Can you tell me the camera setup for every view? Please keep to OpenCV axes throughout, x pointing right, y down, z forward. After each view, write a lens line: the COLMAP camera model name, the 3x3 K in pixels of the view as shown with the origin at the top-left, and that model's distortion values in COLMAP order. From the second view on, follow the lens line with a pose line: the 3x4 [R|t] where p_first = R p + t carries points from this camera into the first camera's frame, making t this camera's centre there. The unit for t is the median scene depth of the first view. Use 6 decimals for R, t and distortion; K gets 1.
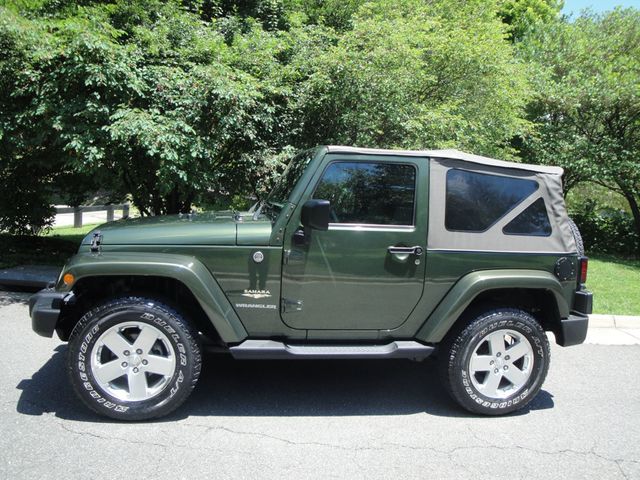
lens RADIAL K [[519.5, 0, 315.3], [0, 519.5, 247.0], [0, 0, 1]] dist [-0.119798, 0.076481]
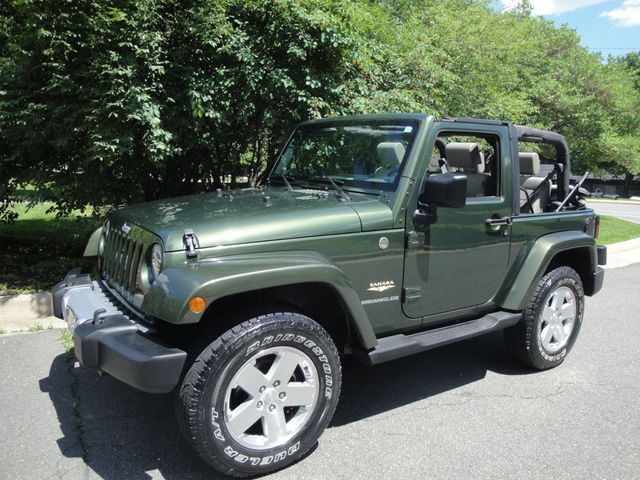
lens RADIAL K [[519.5, 0, 325.1], [0, 519.5, 245.8], [0, 0, 1]] dist [-0.119798, 0.076481]
pose [[0.902216, -0.099384, 0.419676, -0.555308], [0.067475, 0.993631, 0.090246, -0.060453], [-0.425973, -0.053104, 0.903176, 0.270882]]
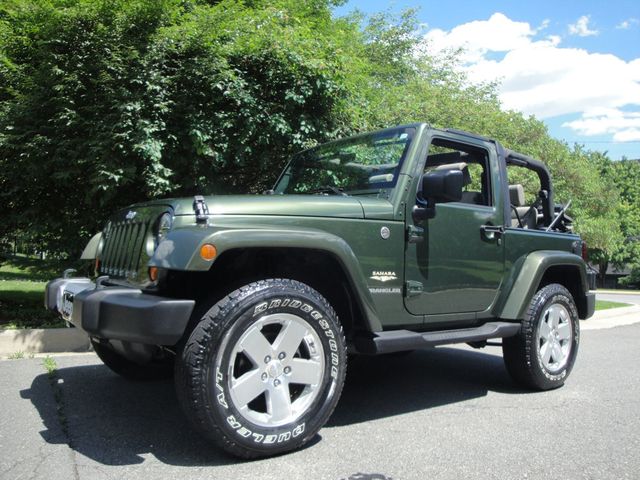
lens RADIAL K [[519.5, 0, 326.6], [0, 519.5, 239.4], [0, 0, 1]] dist [-0.119798, 0.076481]
pose [[0.884159, -0.005986, 0.467148, -0.605388], [0.066790, 0.991266, -0.113710, 0.122510], [-0.462387, 0.131739, 0.876837, 0.281244]]
